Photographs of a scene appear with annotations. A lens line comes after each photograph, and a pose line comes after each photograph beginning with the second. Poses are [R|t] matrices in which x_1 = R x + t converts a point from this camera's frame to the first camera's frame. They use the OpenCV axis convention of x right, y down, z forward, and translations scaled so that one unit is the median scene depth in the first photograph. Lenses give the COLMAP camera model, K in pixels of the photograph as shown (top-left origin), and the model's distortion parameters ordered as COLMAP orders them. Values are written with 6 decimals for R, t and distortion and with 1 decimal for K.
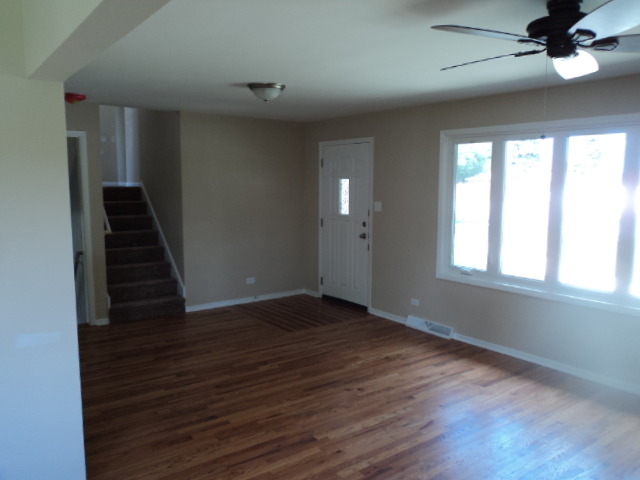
lens RADIAL K [[506.2, 0, 320.3], [0, 506.2, 240.8], [0, 0, 1]] dist [-0.009230, 0.018223]
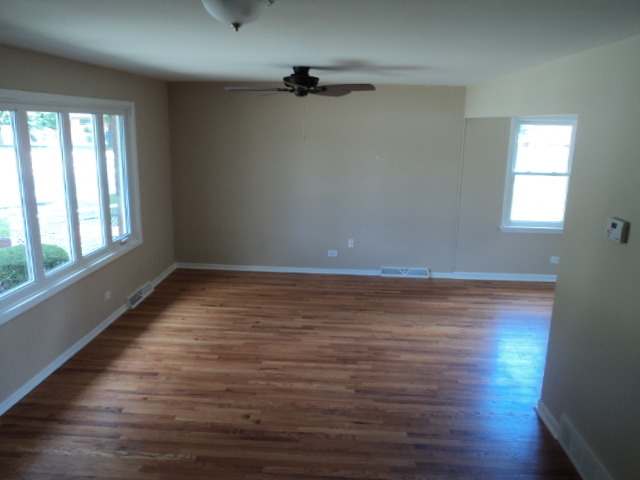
lens RADIAL K [[506.2, 0, 320.8], [0, 506.2, 239.8], [0, 0, 1]] dist [-0.009230, 0.018223]
pose [[-0.755832, -0.177185, 0.630337, -0.545569], [0.045409, 0.946187, 0.320419, -0.287440], [-0.653190, 0.270806, -0.707112, 1.537011]]
